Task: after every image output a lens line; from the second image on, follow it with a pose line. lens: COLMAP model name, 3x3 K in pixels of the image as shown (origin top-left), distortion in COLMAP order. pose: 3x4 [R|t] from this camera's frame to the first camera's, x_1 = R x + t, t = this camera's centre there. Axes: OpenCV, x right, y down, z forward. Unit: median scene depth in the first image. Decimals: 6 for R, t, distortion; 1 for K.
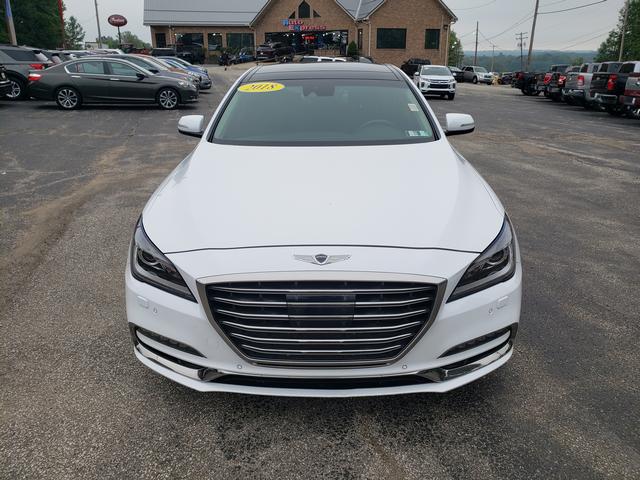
lens RADIAL K [[477.8, 0, 320.0], [0, 477.8, 240.0], [0, 0, 1]] dist [0.010484, 0.002318]
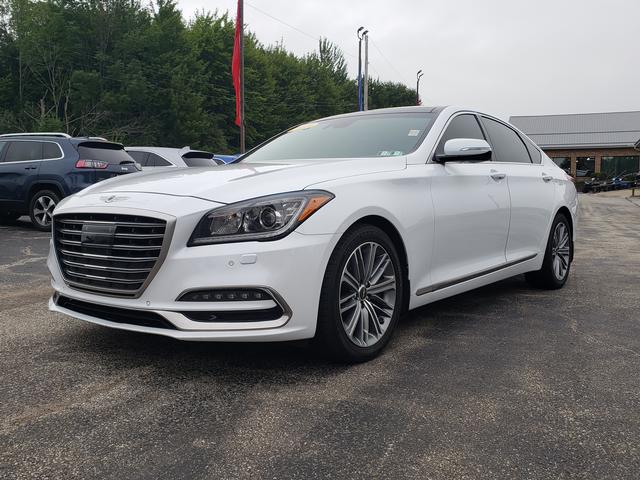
lens RADIAL K [[579.2, 0, 320.0], [0, 579.2, 240.0], [0, 0, 1]] dist [-0.006566, -0.005238]
pose [[0.816722, 0.055137, -0.574390, 1.212859], [-0.199390, 0.961075, -0.191256, 0.298411], [0.541487, 0.270731, 0.795925, 0.144279]]
